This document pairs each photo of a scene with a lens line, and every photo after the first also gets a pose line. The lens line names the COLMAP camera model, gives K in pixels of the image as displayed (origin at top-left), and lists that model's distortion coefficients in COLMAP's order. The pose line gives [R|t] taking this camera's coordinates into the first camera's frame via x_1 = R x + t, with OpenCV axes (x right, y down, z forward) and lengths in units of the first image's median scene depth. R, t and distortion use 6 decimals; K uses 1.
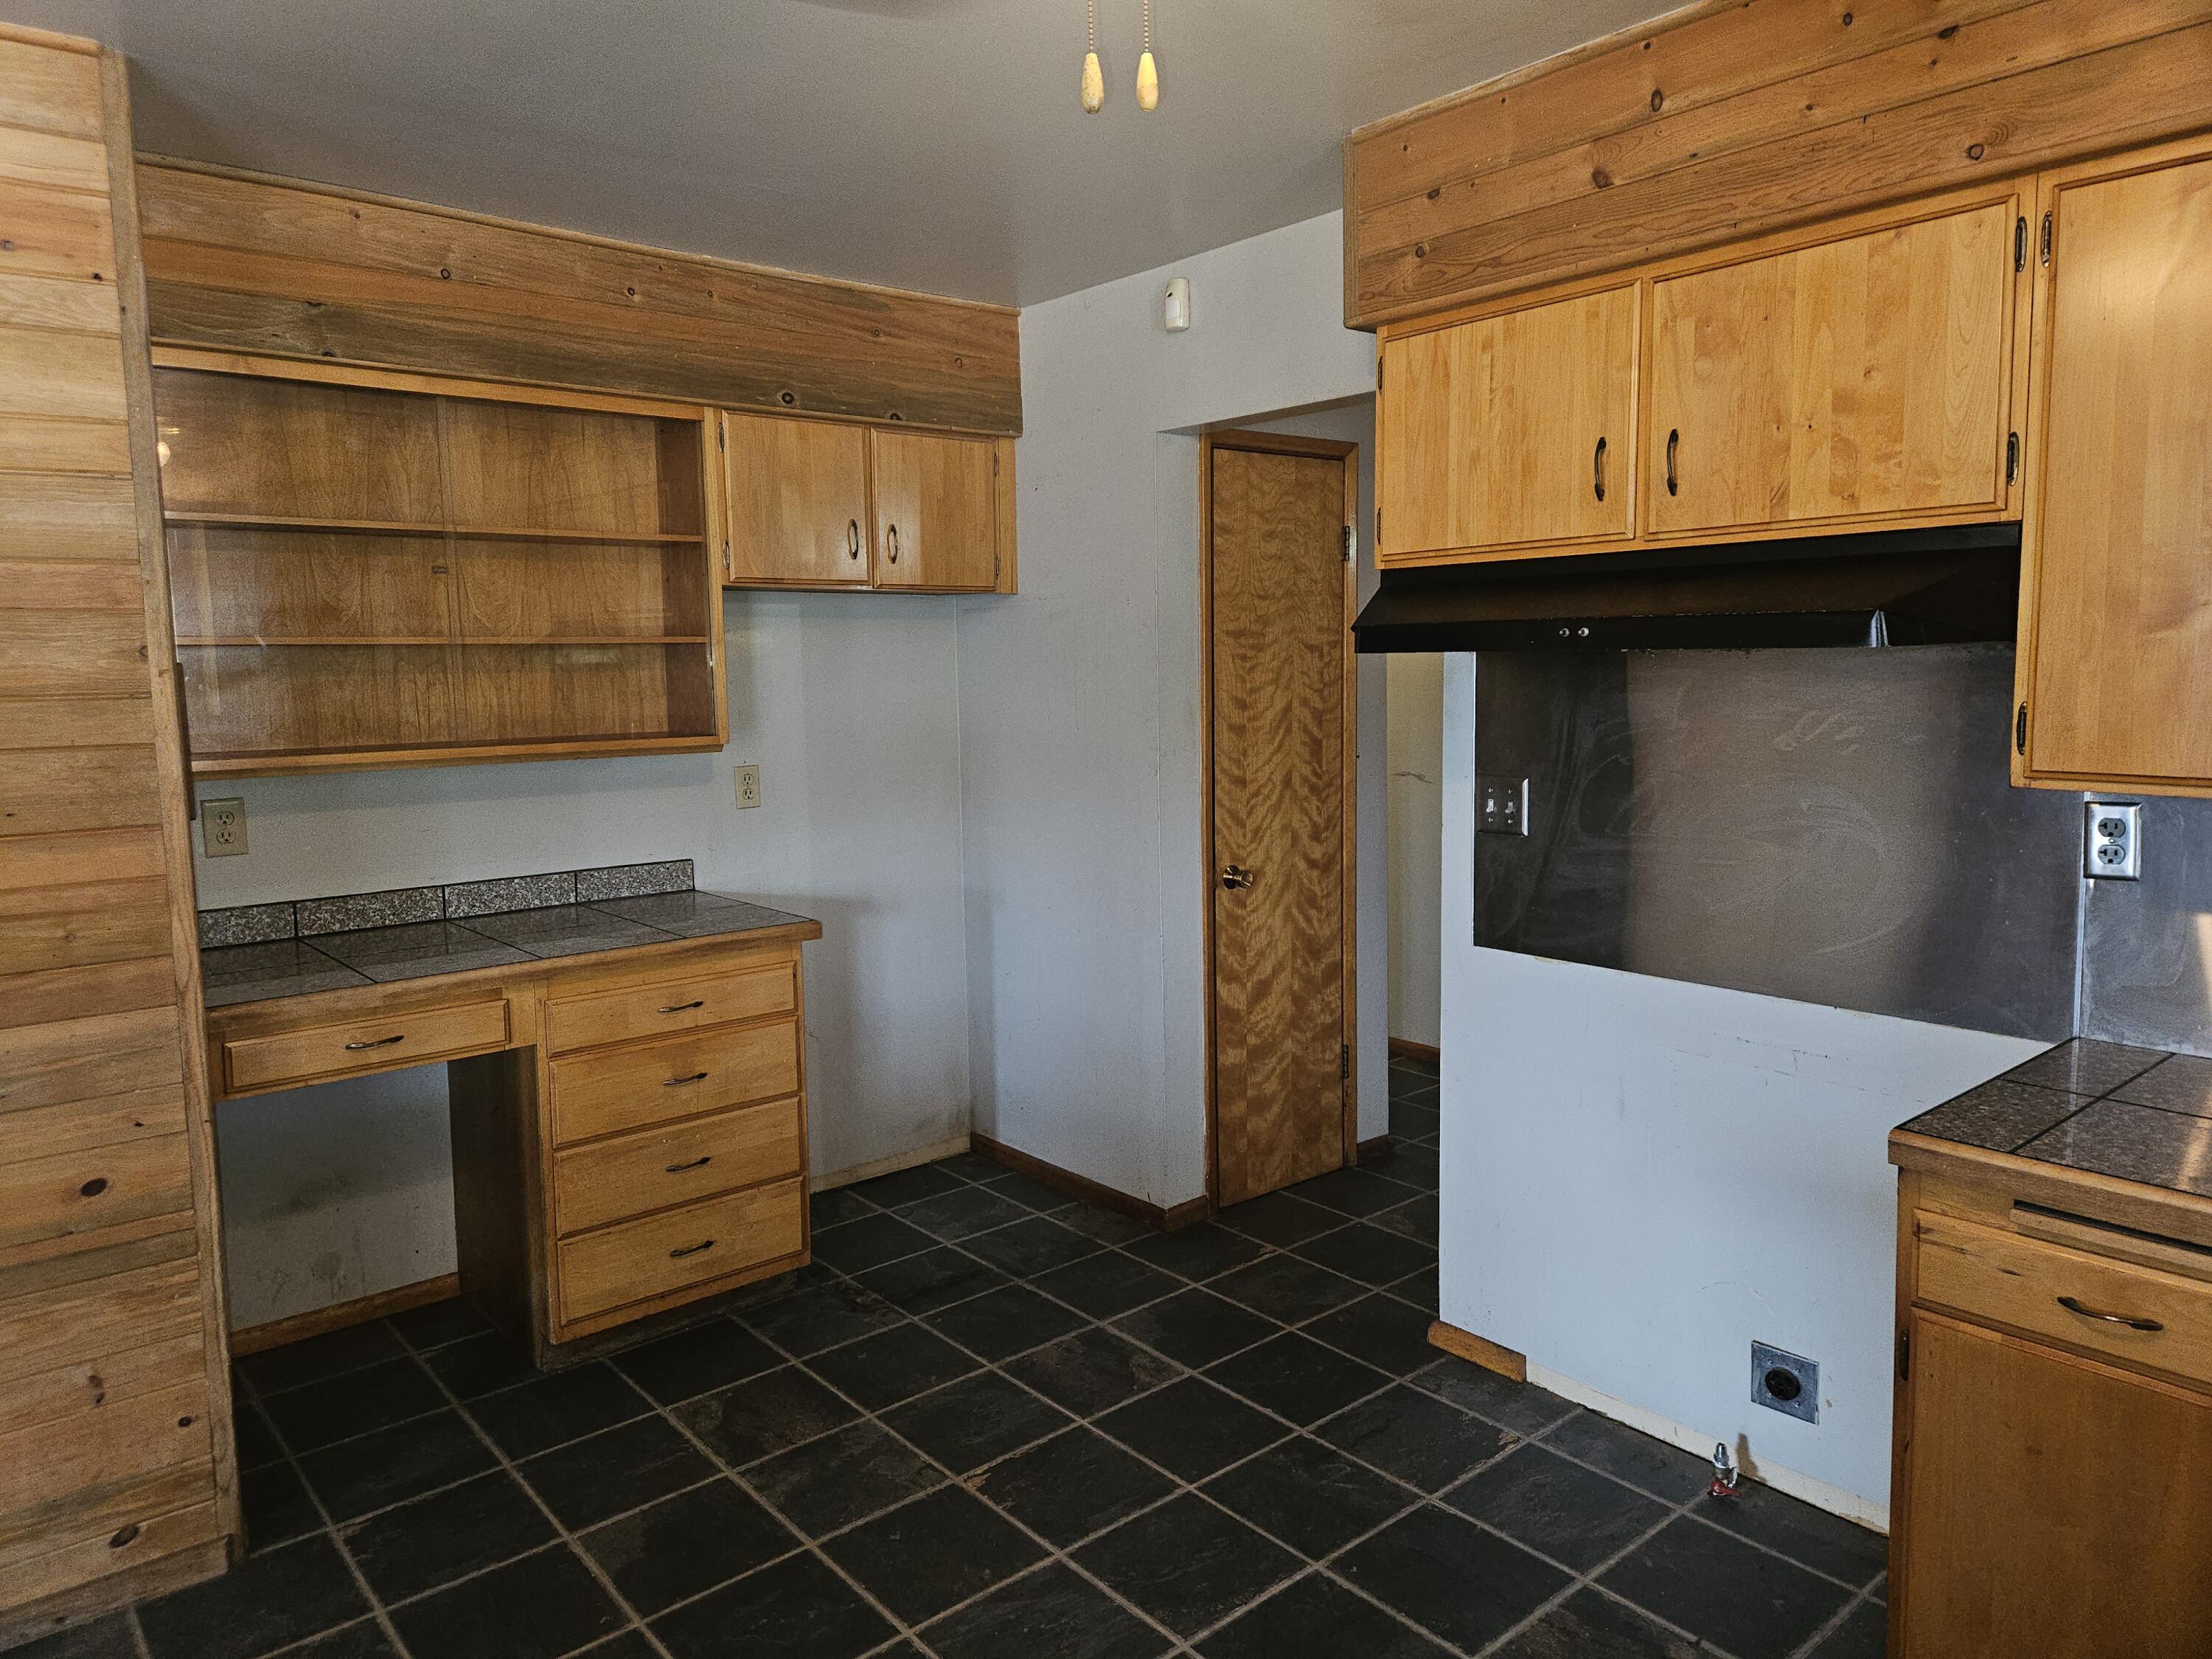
lens RADIAL K [[1487.2, 0, 1101.7], [0, 1487.2, 807.0], [0, 0, 1]] dist [0.029337, -0.006013]
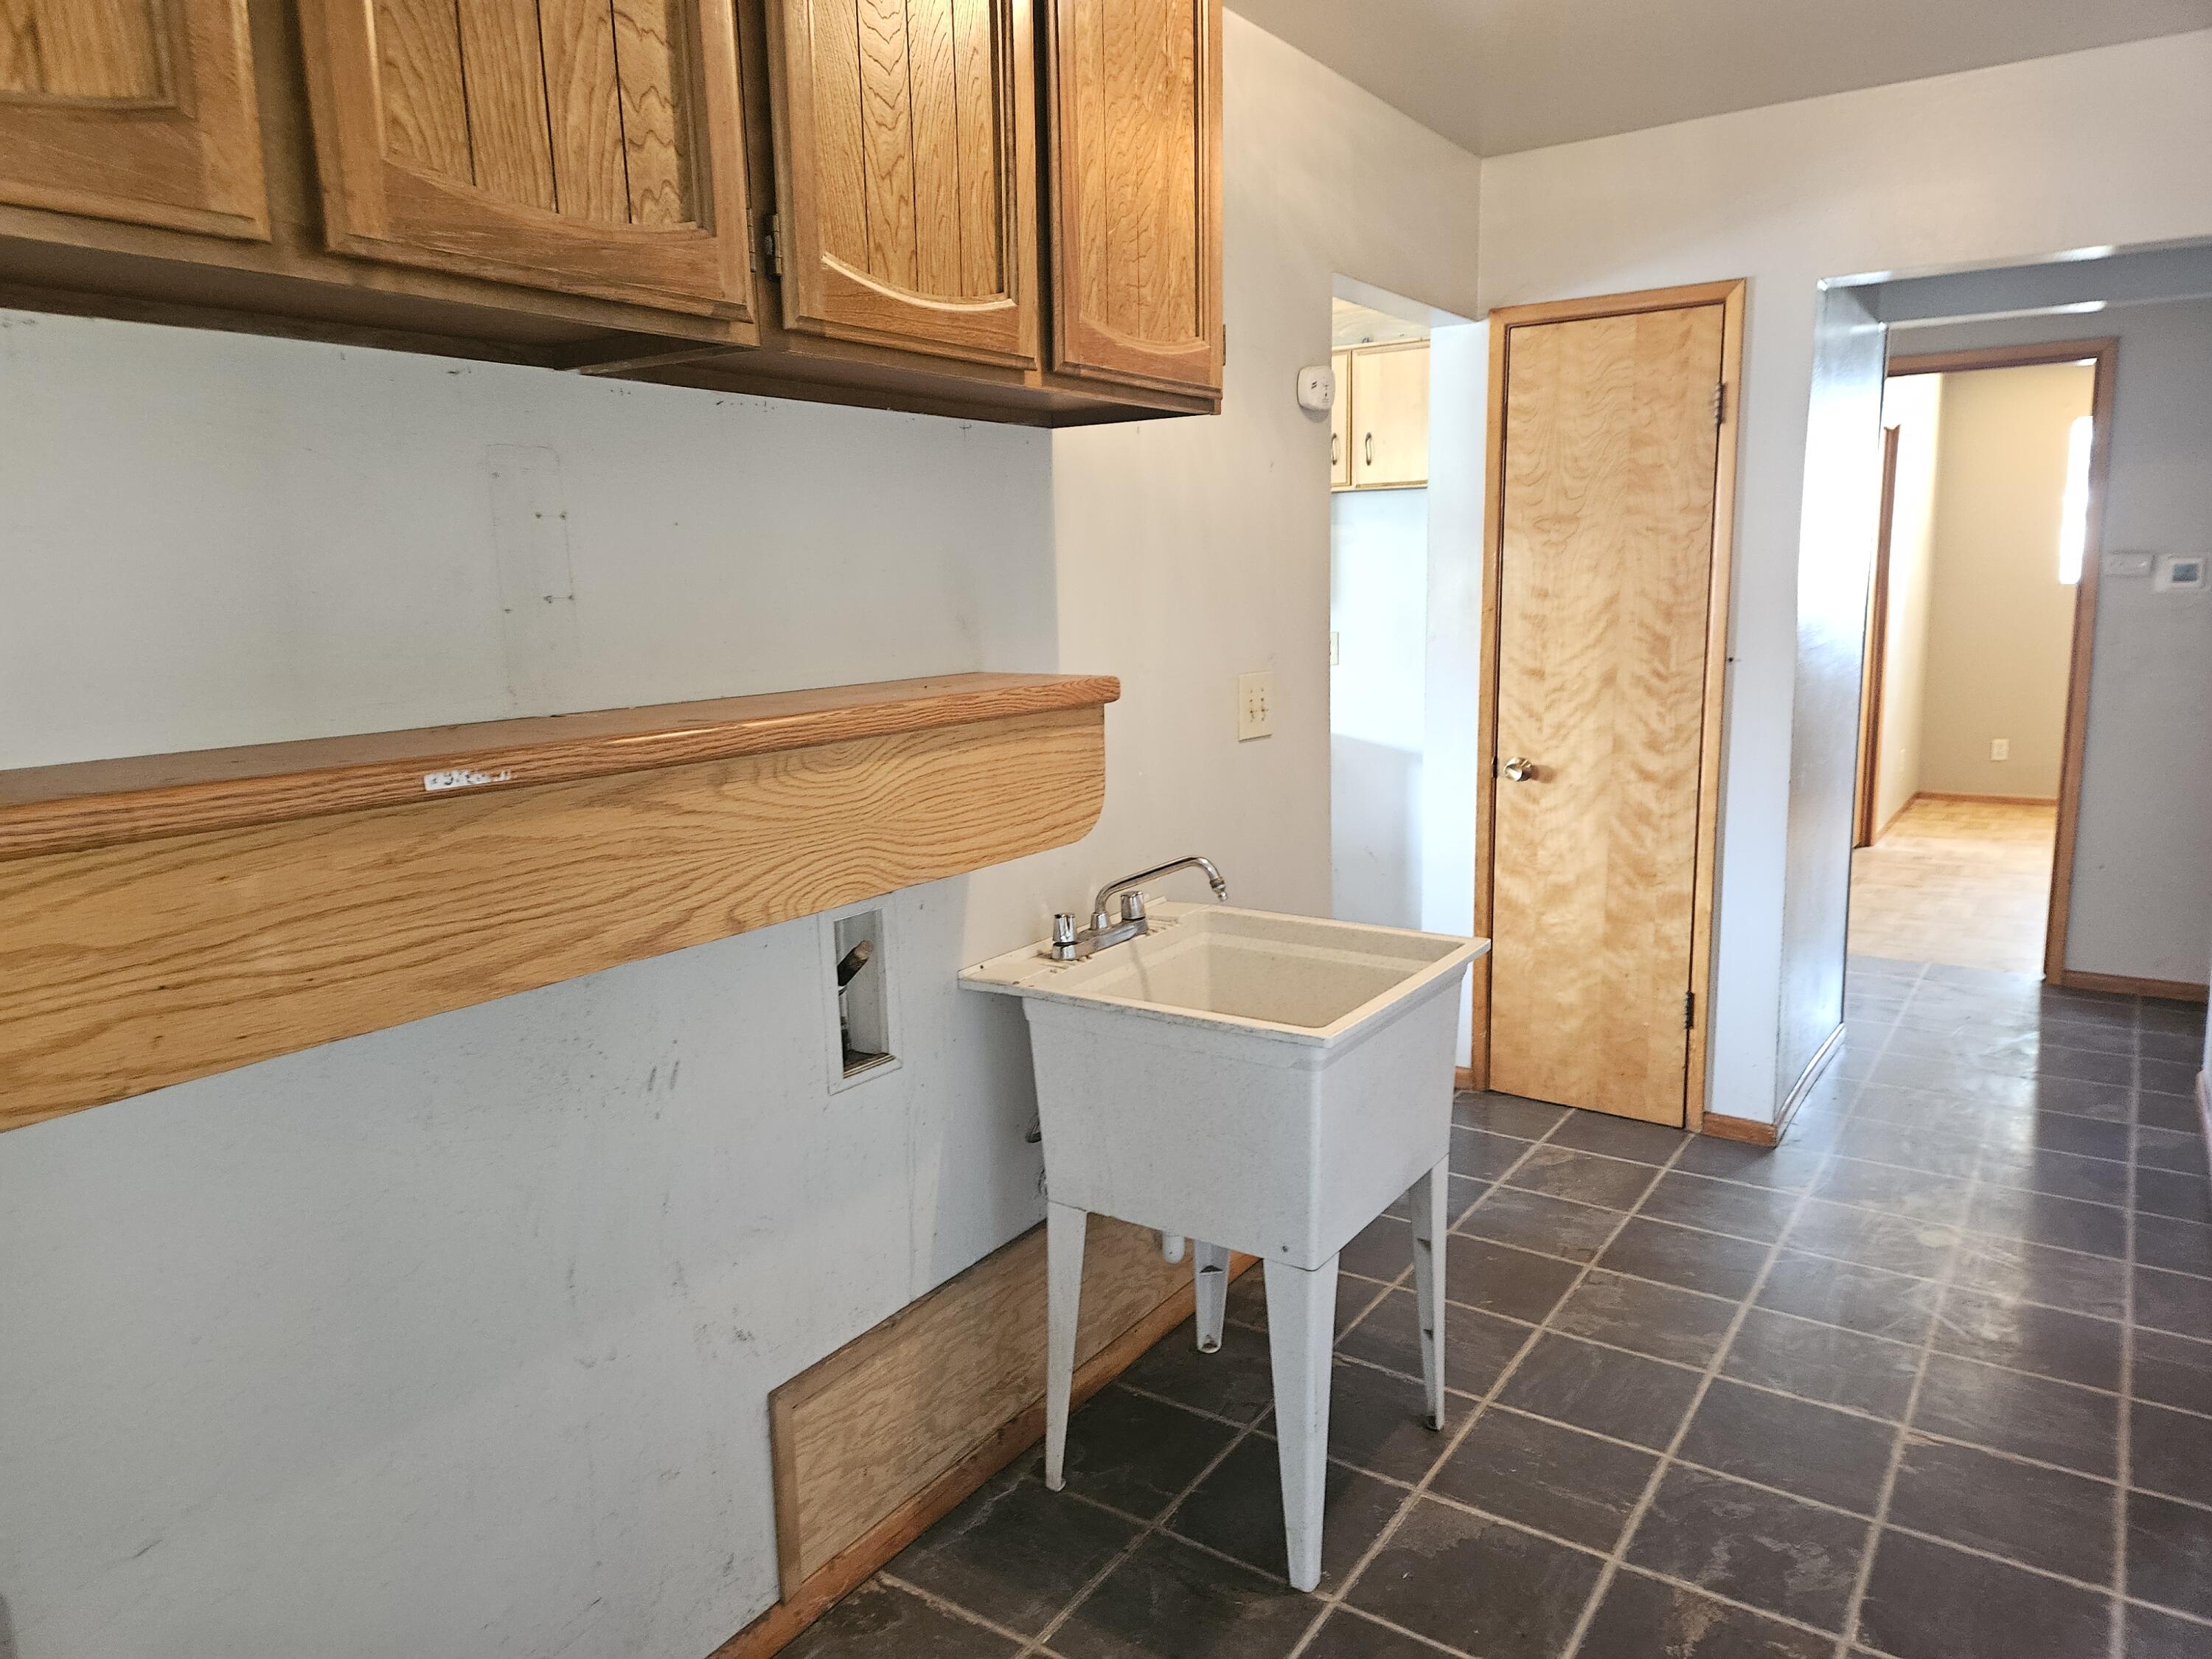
lens RADIAL K [[1487.2, 0, 1109.3], [0, 1487.2, 811.9], [0, 0, 1]] dist [0.029337, -0.006013]
pose [[0.287287, 0.165936, -0.943362, 0.919834], [-0.081647, 0.985538, 0.148490, -0.048372], [0.954358, 0.034364, 0.296681, 0.436523]]
